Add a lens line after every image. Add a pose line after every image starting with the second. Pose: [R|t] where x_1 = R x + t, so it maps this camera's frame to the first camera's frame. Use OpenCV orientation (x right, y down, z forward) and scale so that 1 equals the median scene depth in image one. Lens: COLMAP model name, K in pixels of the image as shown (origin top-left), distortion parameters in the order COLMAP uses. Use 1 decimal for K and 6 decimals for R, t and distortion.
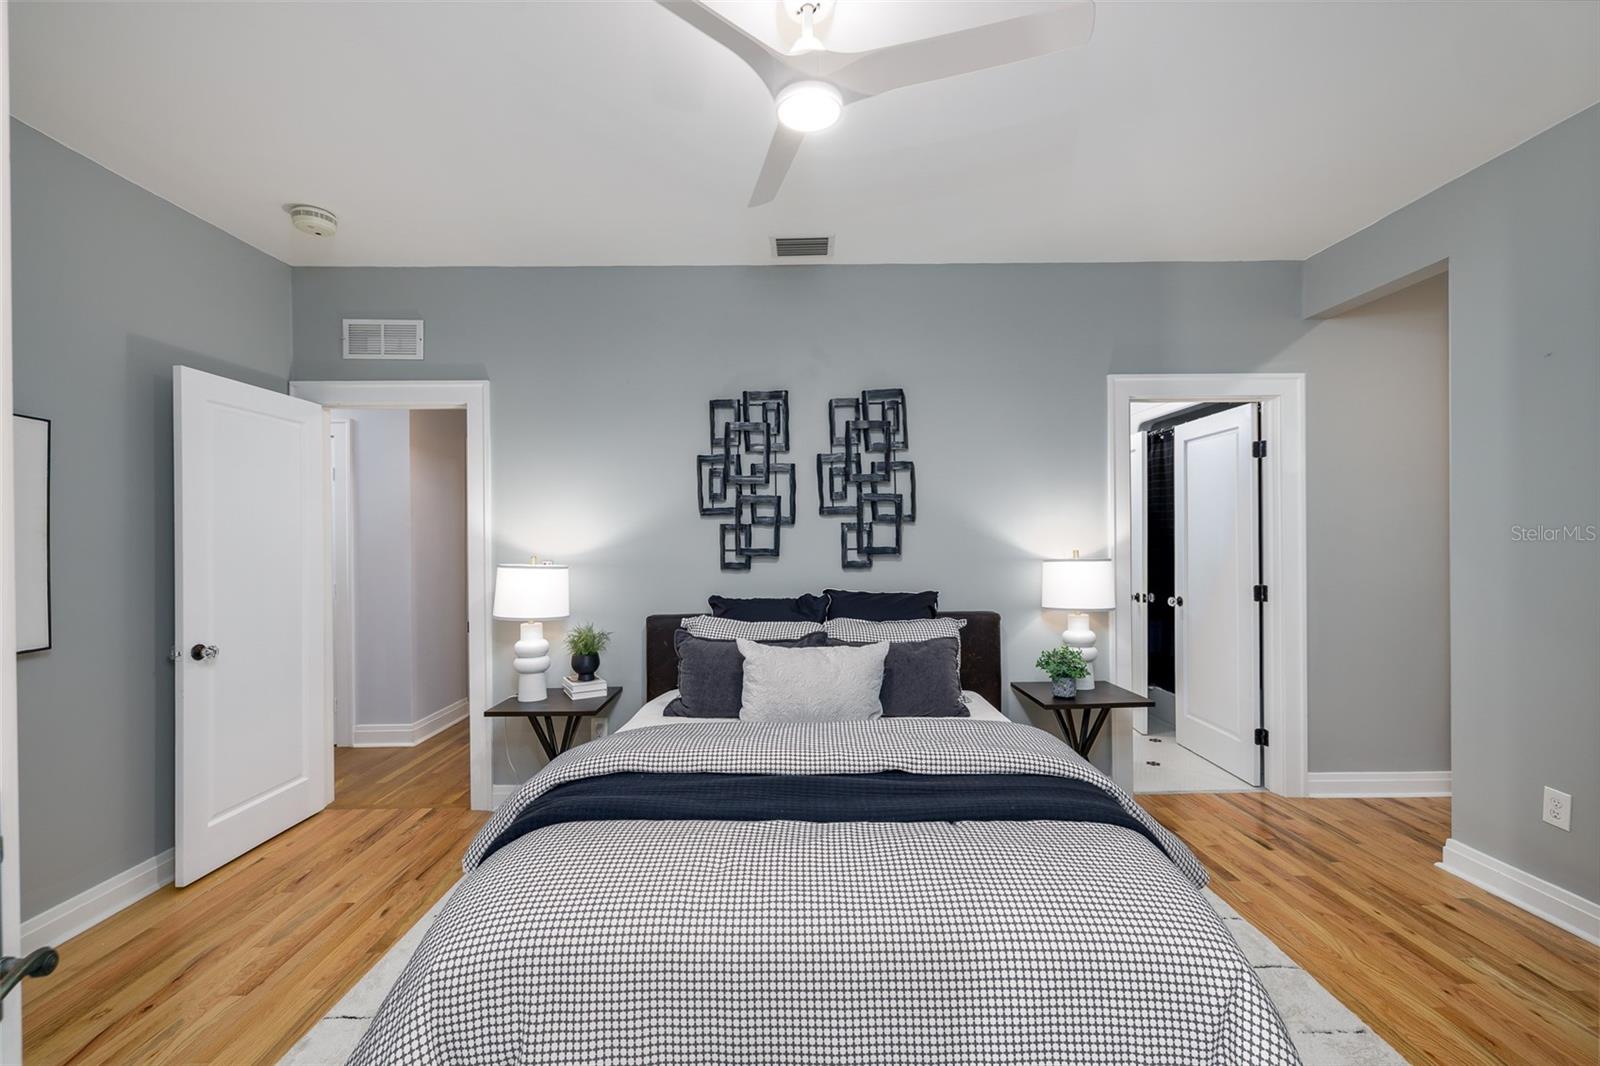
lens RADIAL K [[670.3, 0, 793.6], [0, 670.3, 540.2], [0, 0, 1]] dist [0.004077, -0.000192]
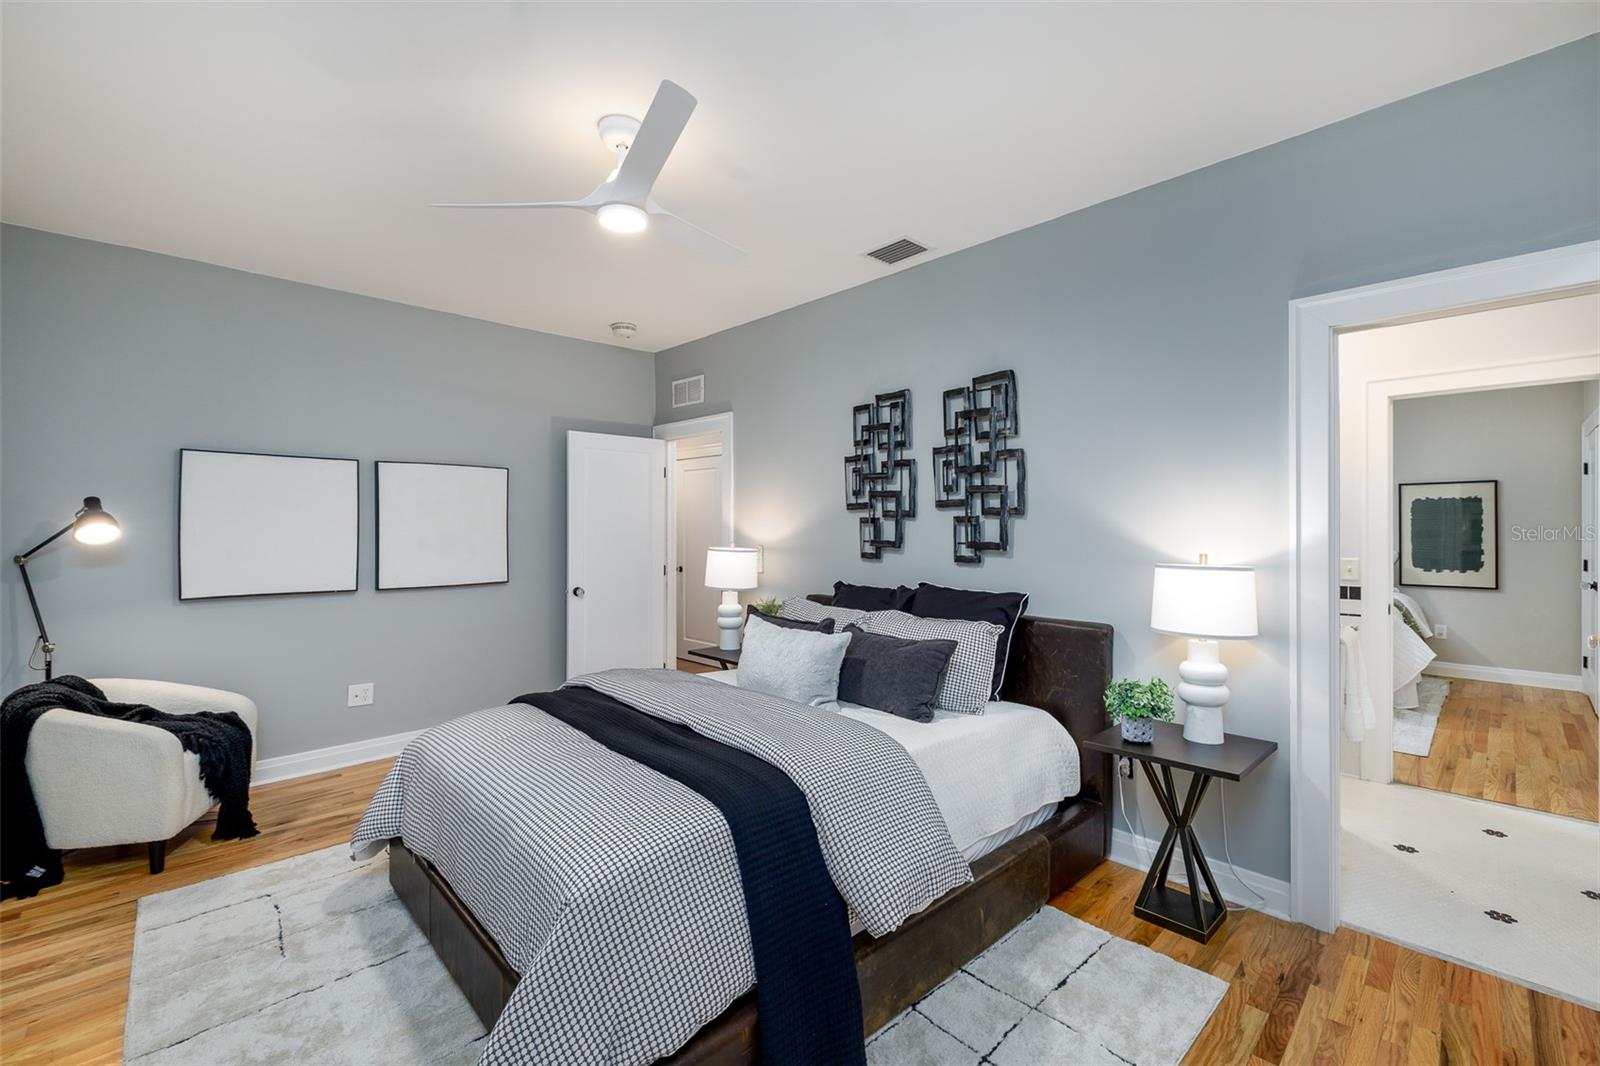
lens RADIAL K [[670.3, 0, 792.9], [0, 670.3, 522.1], [0, 0, 1]] dist [0.004077, -0.000192]
pose [[0.692630, 0.004668, -0.721278, 0.614685], [-0.006825, 0.999977, -0.000083, -0.015264], [0.721260, 0.004980, 0.692646, 0.153546]]
